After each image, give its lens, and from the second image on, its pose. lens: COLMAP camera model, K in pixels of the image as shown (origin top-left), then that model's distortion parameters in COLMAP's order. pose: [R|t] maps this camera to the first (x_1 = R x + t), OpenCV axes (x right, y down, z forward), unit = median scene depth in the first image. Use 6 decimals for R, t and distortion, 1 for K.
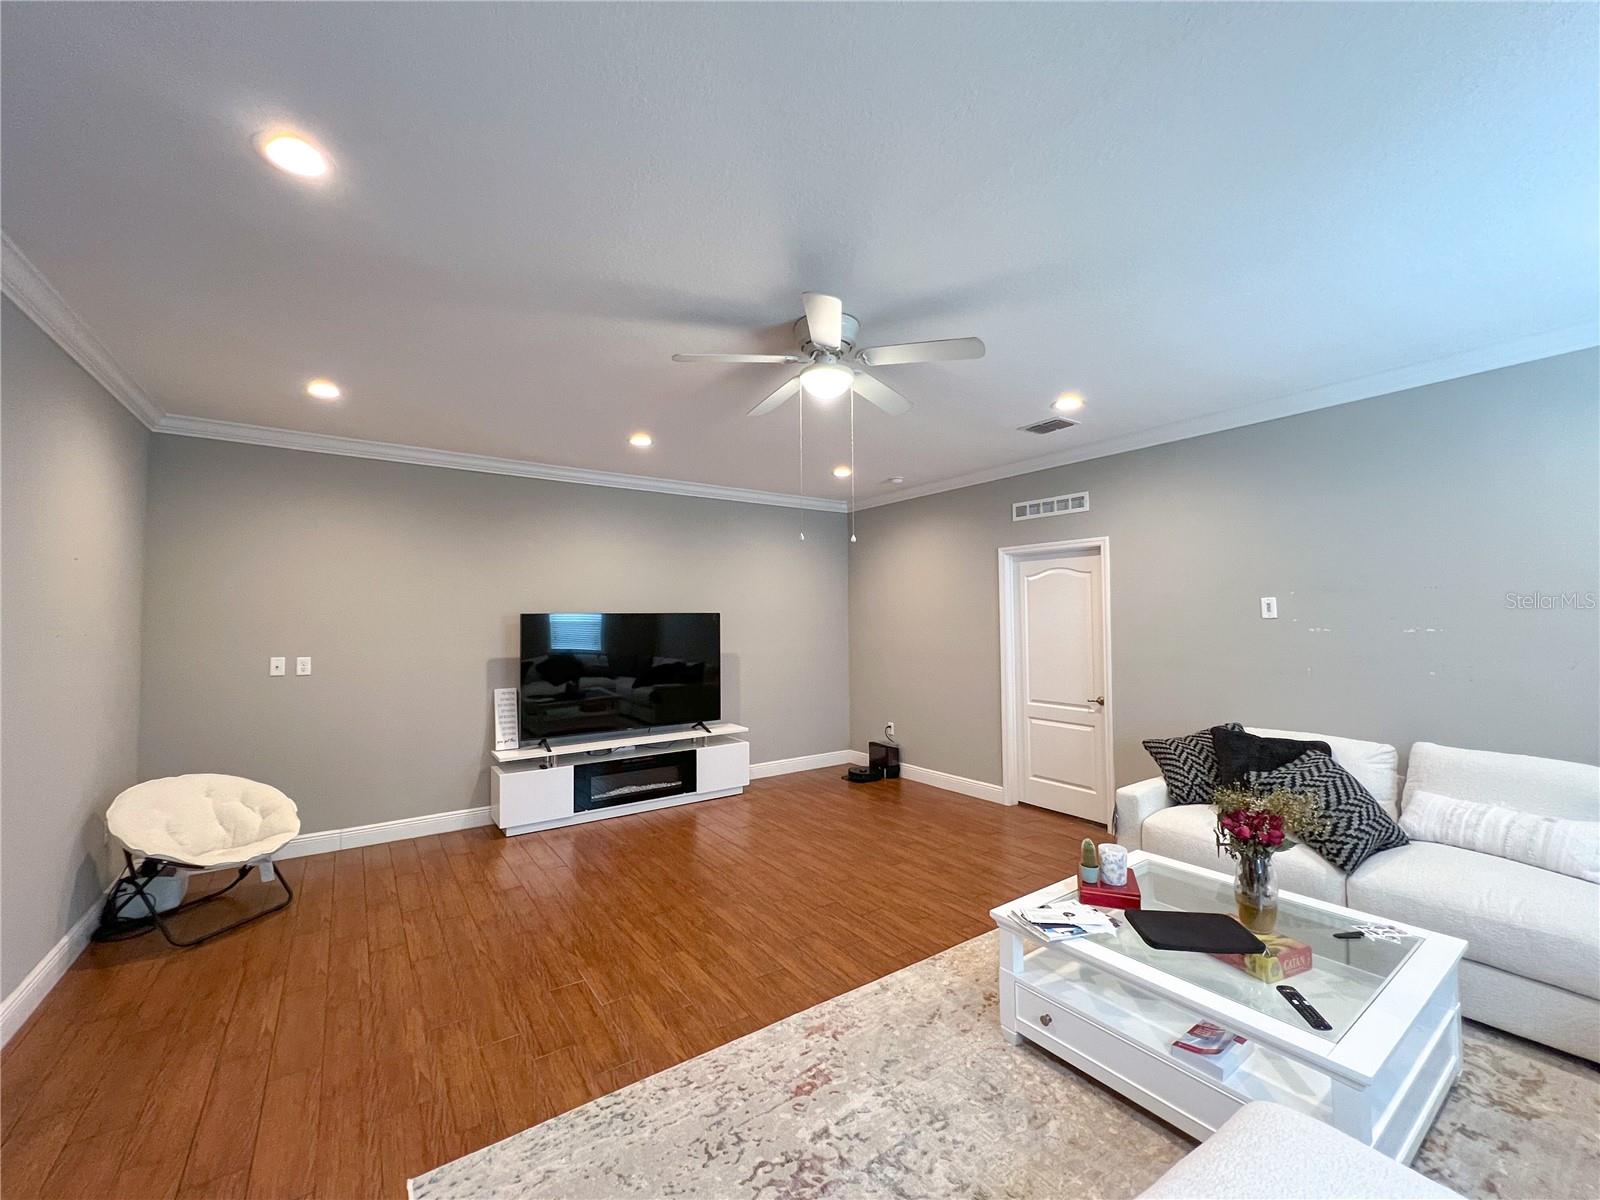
lens RADIAL K [[641.6, 0, 796.1], [0, 641.6, 598.1], [0, 0, 1]] dist [-0.002504, -0.000216]
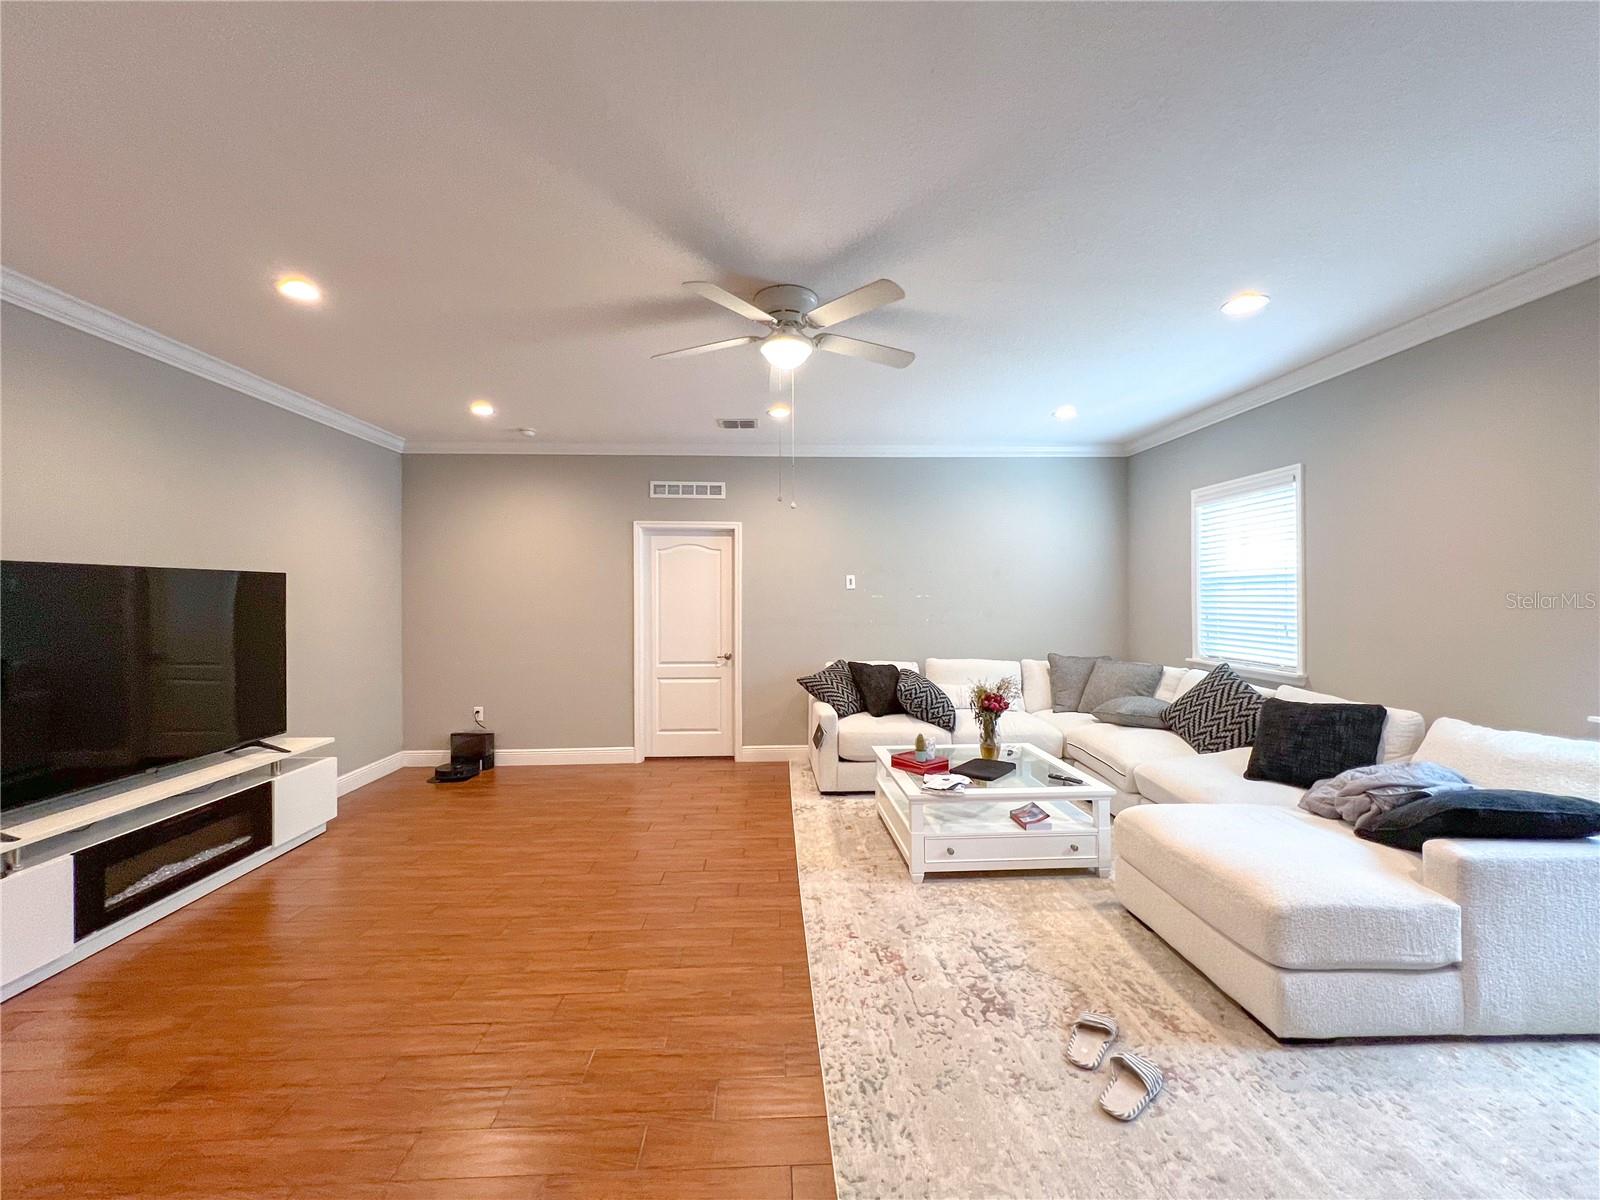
lens RADIAL K [[641.6, 0, 796.1], [0, 641.6, 598.1], [0, 0, 1]] dist [-0.002504, -0.000216]
pose [[0.535010, 0.005667, 0.844827, -0.464574], [-0.031225, 0.999427, 0.013071, 0.028253], [-0.844269, -0.033373, 0.534880, 0.230996]]
